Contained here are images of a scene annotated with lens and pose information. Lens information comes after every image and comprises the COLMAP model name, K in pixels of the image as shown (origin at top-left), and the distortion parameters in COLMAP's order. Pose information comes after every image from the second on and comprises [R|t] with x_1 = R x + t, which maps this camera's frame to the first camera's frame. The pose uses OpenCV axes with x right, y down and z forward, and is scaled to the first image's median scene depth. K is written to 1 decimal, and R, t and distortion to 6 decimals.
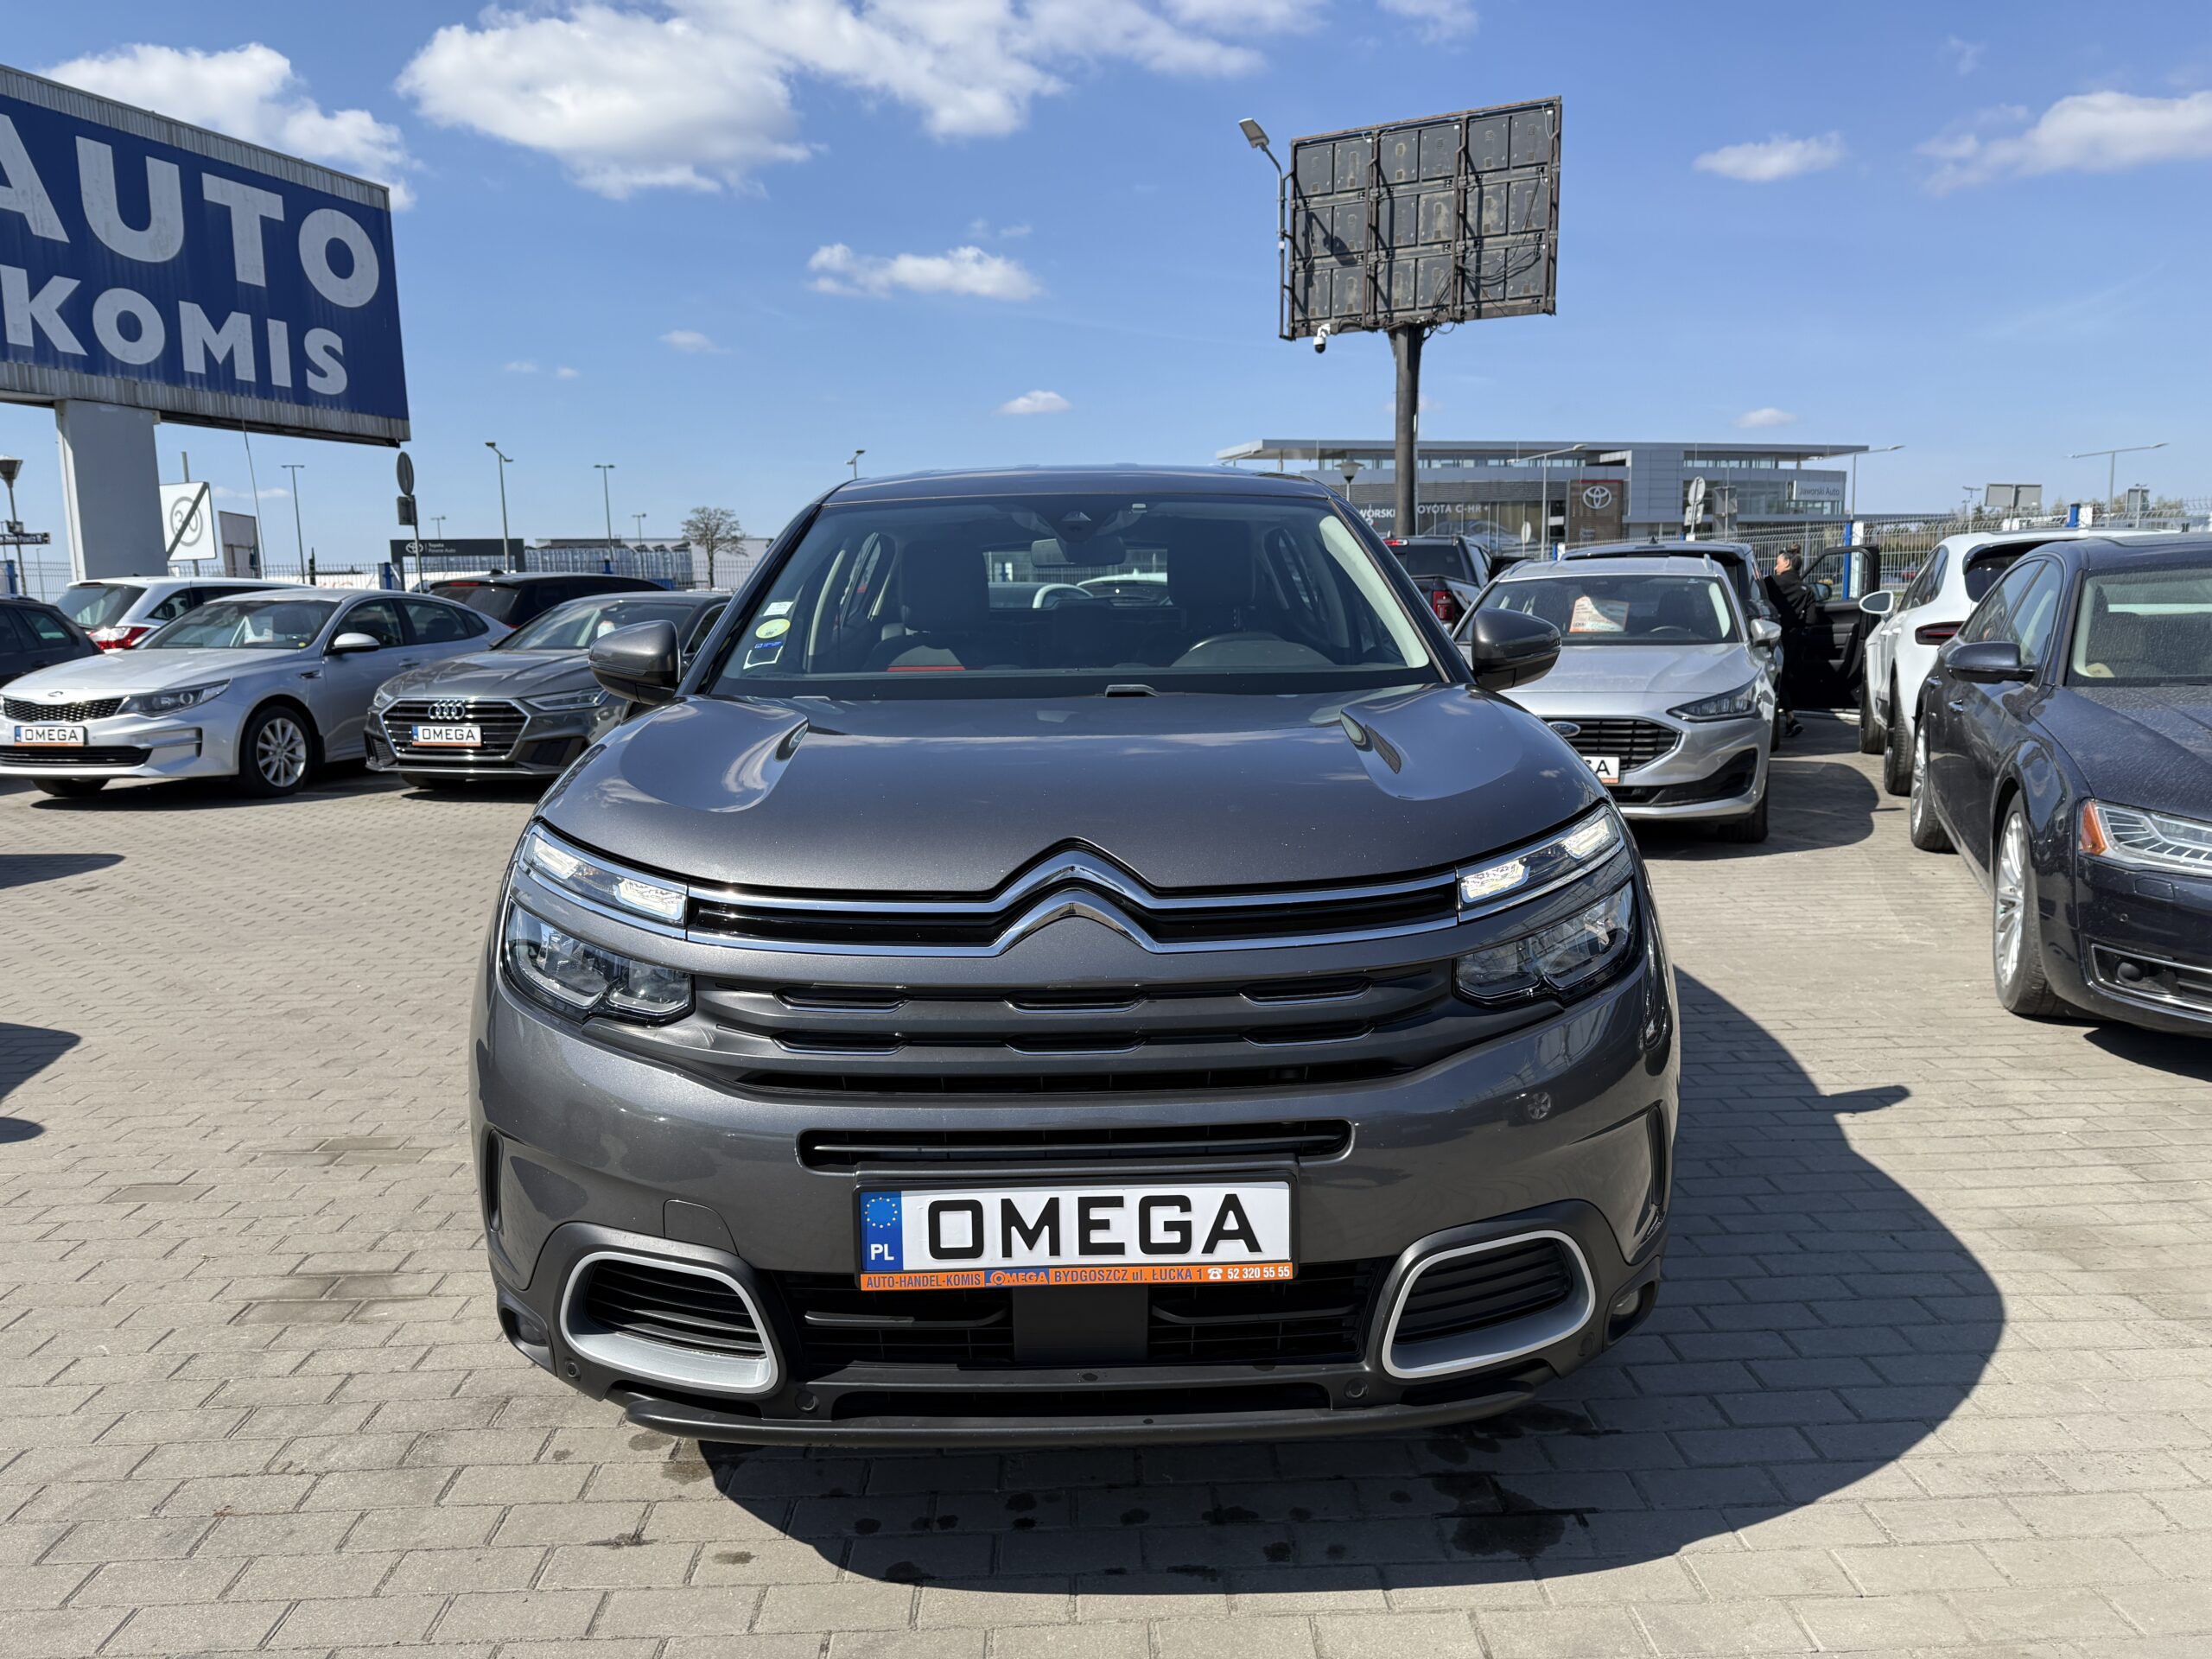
lens RADIAL K [[1539.6, 0, 1114.3], [0, 1539.6, 836.9], [0, 0, 1]] dist [0.034545, -0.042500]
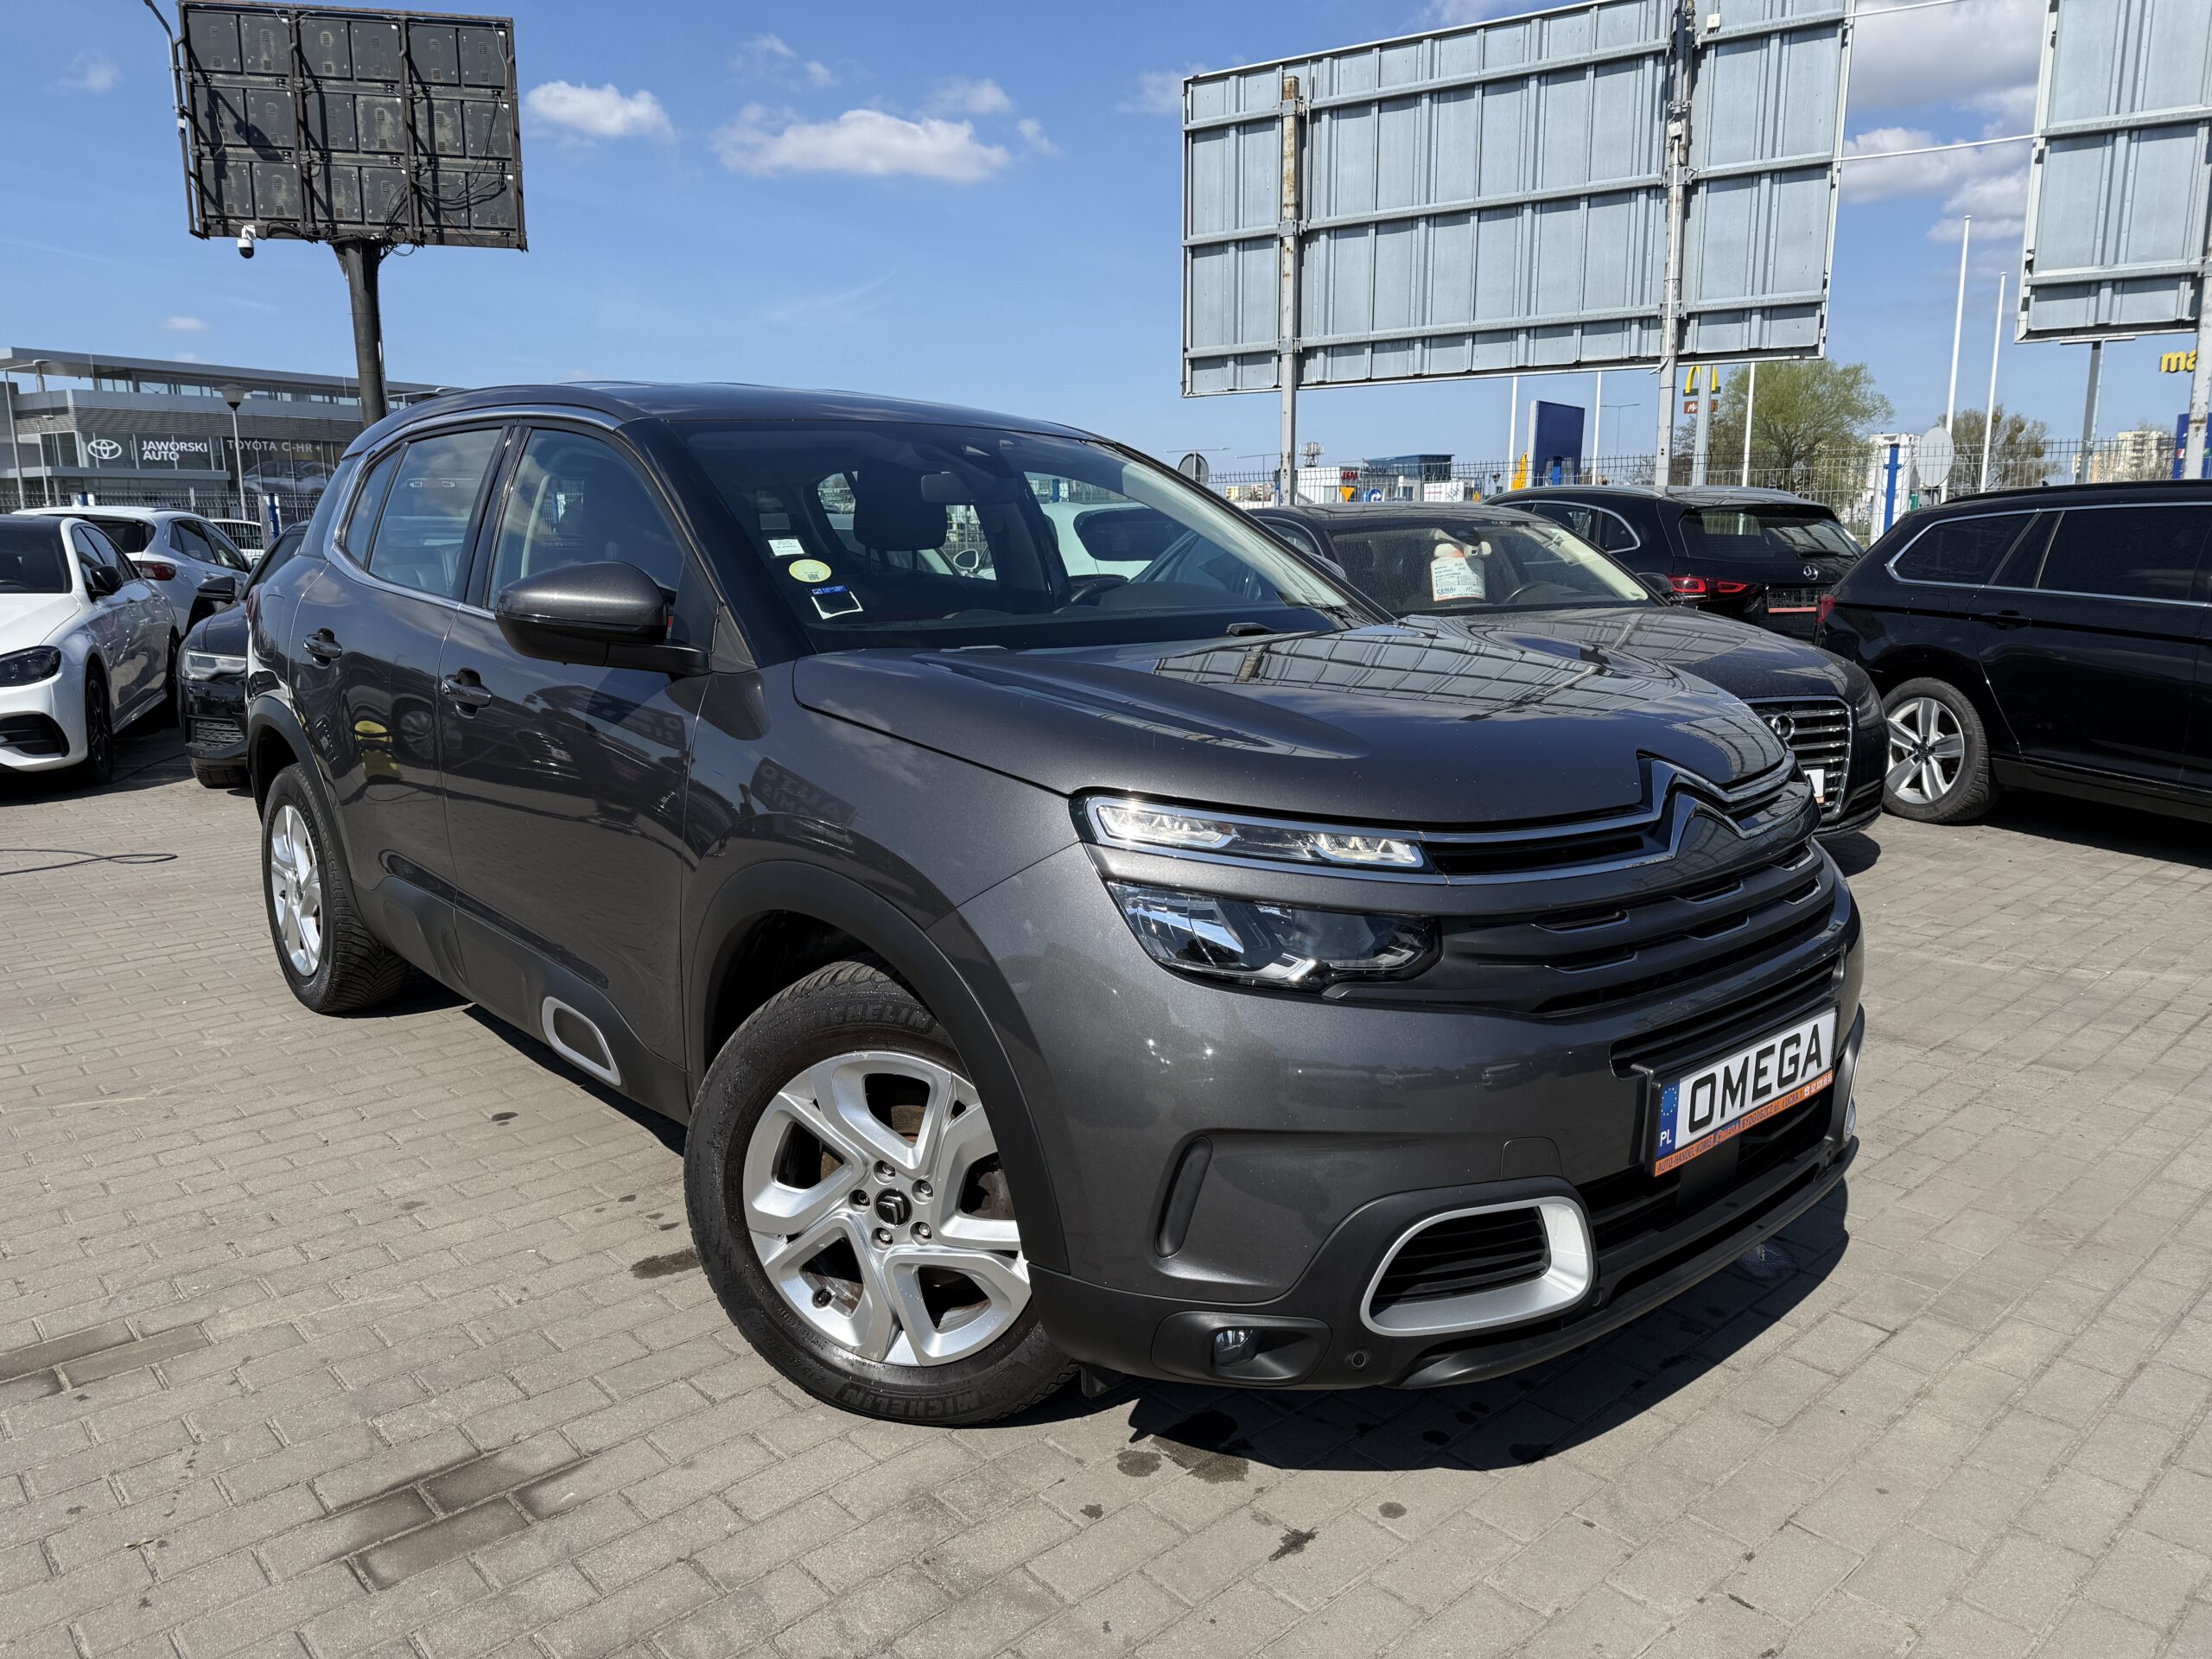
lens RADIAL K [[1520.2, 0, 1123.5], [0, 1520.2, 858.3], [0, 0, 1]] dist [0.011776, -0.018309]
pose [[0.758964, -0.120589, 0.639869, -0.116352], [0.090443, 0.992699, 0.079806, -0.005059], [-0.644821, -0.002698, 0.764329, 0.044752]]
